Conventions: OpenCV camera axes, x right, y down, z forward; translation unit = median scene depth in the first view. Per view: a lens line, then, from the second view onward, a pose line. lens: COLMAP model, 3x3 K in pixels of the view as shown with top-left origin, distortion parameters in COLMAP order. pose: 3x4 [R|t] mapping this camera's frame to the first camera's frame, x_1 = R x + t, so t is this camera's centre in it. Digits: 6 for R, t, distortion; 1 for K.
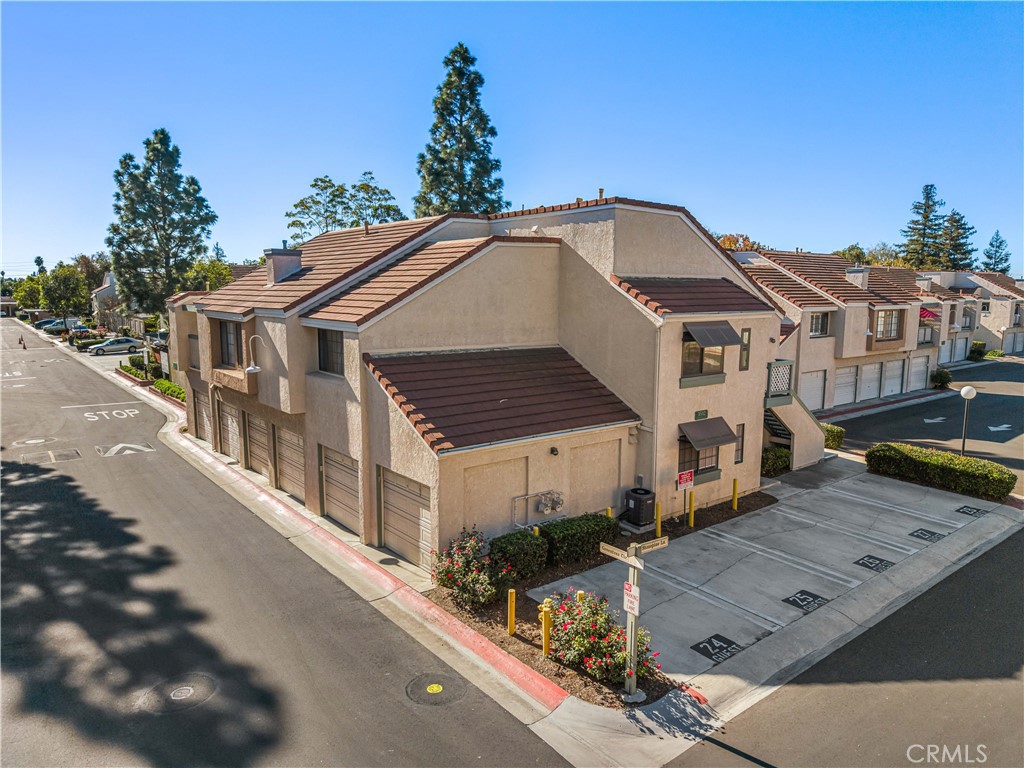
lens RADIAL K [[694.6, 0, 510.1], [0, 694.6, 386.9], [0, 0, 1]] dist [0.002660, 0.000808]
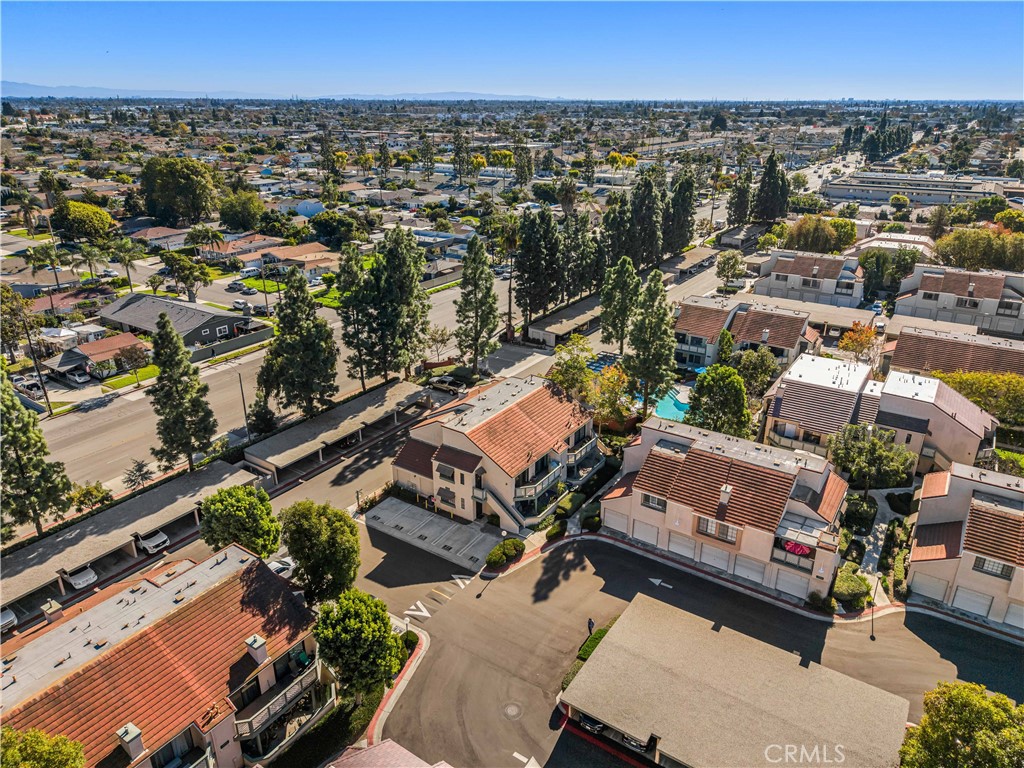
lens RADIAL K [[685.9, 0, 510.3], [0, 685.9, 384.6], [0, 0, 1]] dist [0.005959, -0.000700]
pose [[0.303801, 0.363436, -0.880692, 3.401477], [-0.137180, 0.931437, 0.337056, -1.754841], [0.942808, 0.018415, 0.332828, 0.106026]]
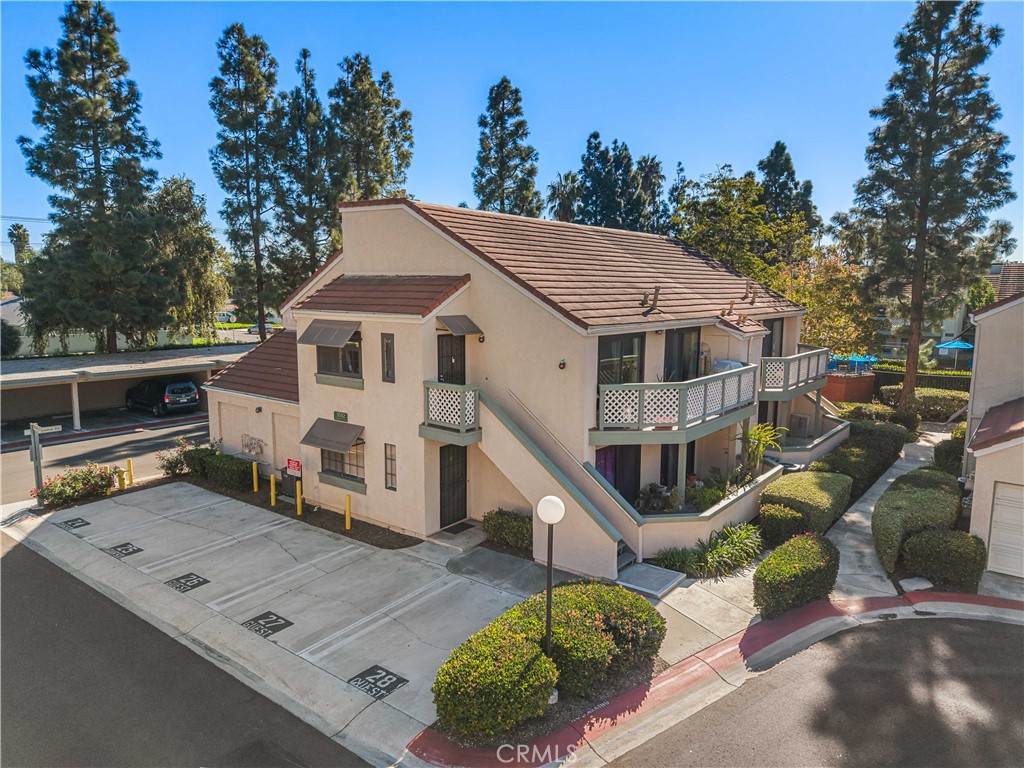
lens RADIAL K [[692.3, 0, 515.0], [0, 692.3, 382.8], [0, 0, 1]] dist [-0.001602, -0.002236]
pose [[0.236512, 0.131563, -0.962680, 1.279773], [-0.142429, 0.984782, 0.099591, -0.139704], [0.961133, 0.113559, 0.251651, 1.002629]]
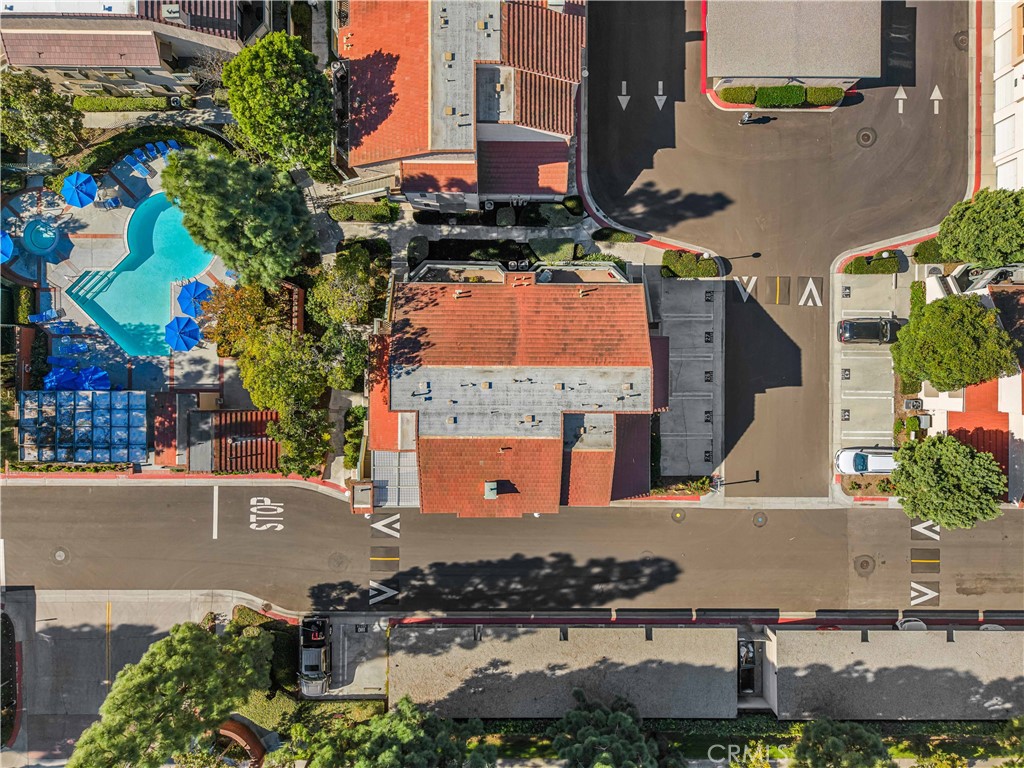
lens RADIAL K [[685.9, 0, 510.3], [0, 685.9, 384.6], [0, 0, 1]] dist [0.005959, -0.000700]
pose [[0.624514, -0.780983, 0.006921, -0.096721], [0.103077, 0.091203, 0.990483, -2.636363], [-0.774182, -0.617857, 0.137459, 1.088340]]
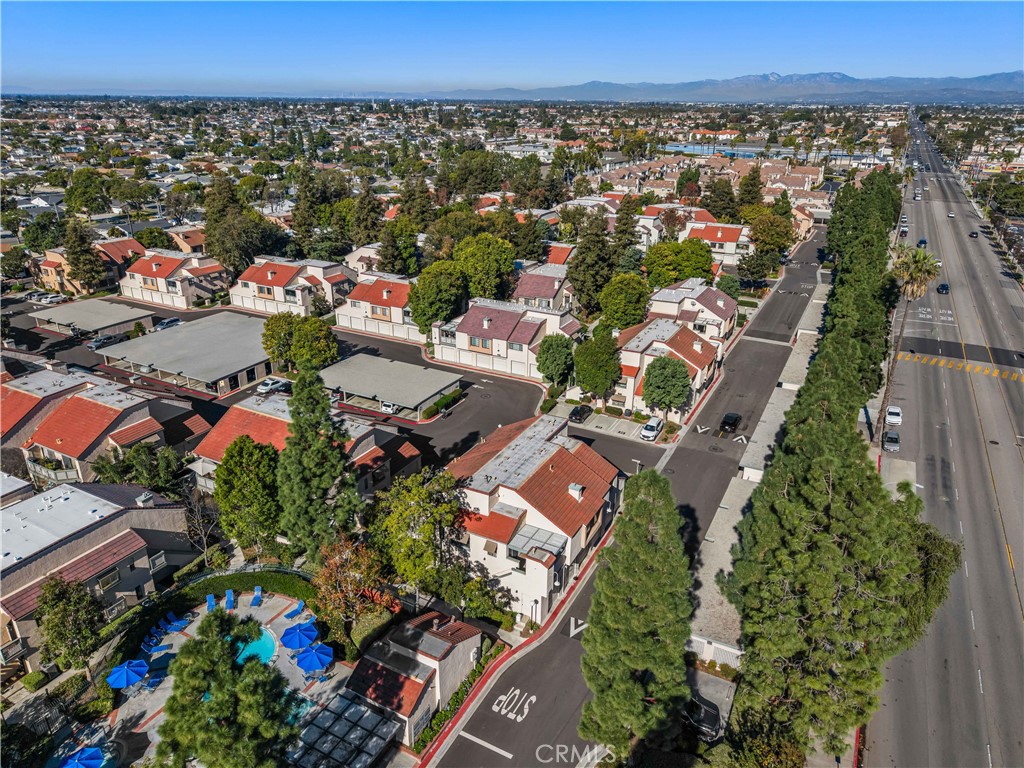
lens RADIAL K [[672.9, 0, 507.2], [0, 672.9, 388.8], [0, 0, 1]] dist [0.000080, -0.000933]
pose [[-0.391610, -0.366703, 0.843902, -2.813967], [0.121556, 0.888498, 0.442488, -2.125712], [-0.912067, 0.275865, -0.303369, 2.383536]]
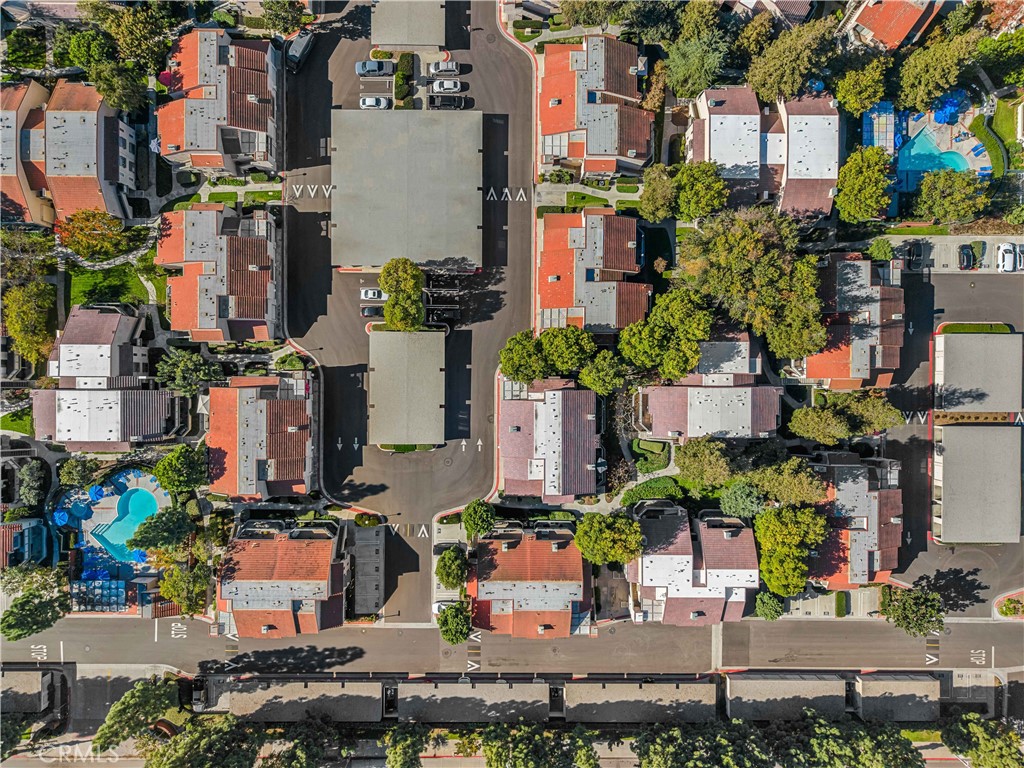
lens RADIAL K [[685.9, 0, 510.3], [0, 685.9, 384.6], [0, 0, 1]] dist [0.005959, -0.000700]
pose [[0.626353, -0.779540, -0.000241, 2.542991], [0.106307, 0.085110, 0.990684, -6.021228], [-0.772257, -0.620543, 0.136180, 0.113266]]
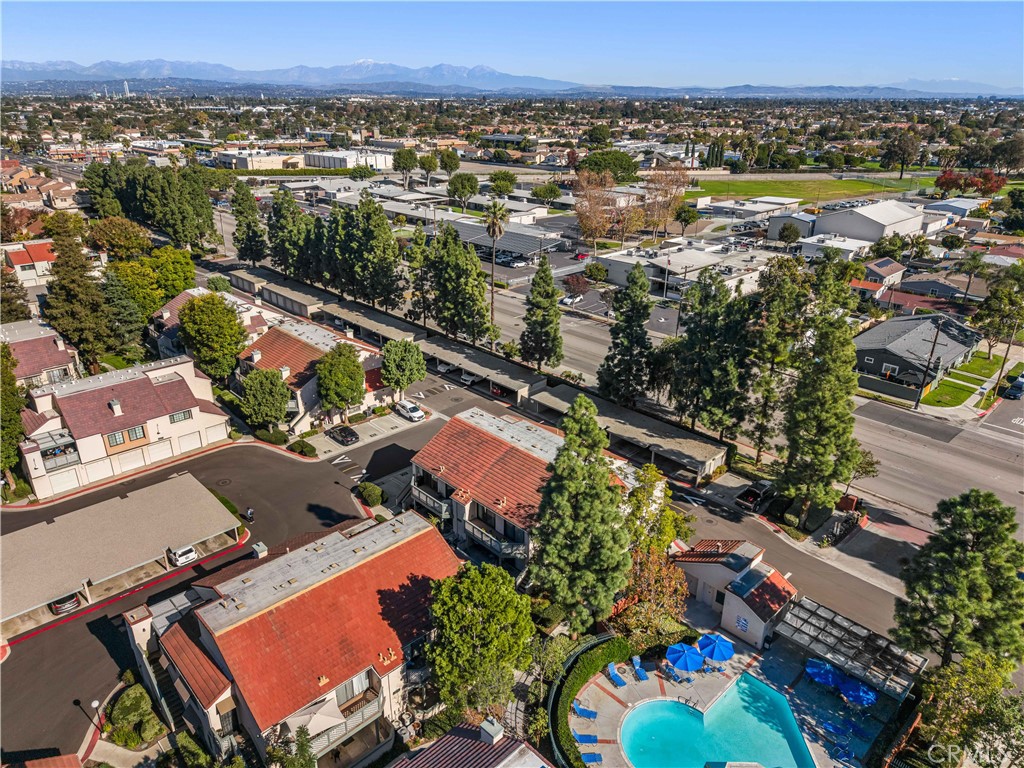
lens RADIAL K [[686.5, 0, 509.9], [0, 686.5, 379.2], [0, 0, 1]] dist [0.070347, -0.087987]
pose [[-0.996372, 0.022336, -0.082127, 0.275323], [-0.022592, 0.860926, 0.508228, -2.403244], [0.082057, 0.508239, -0.857298, 4.271969]]
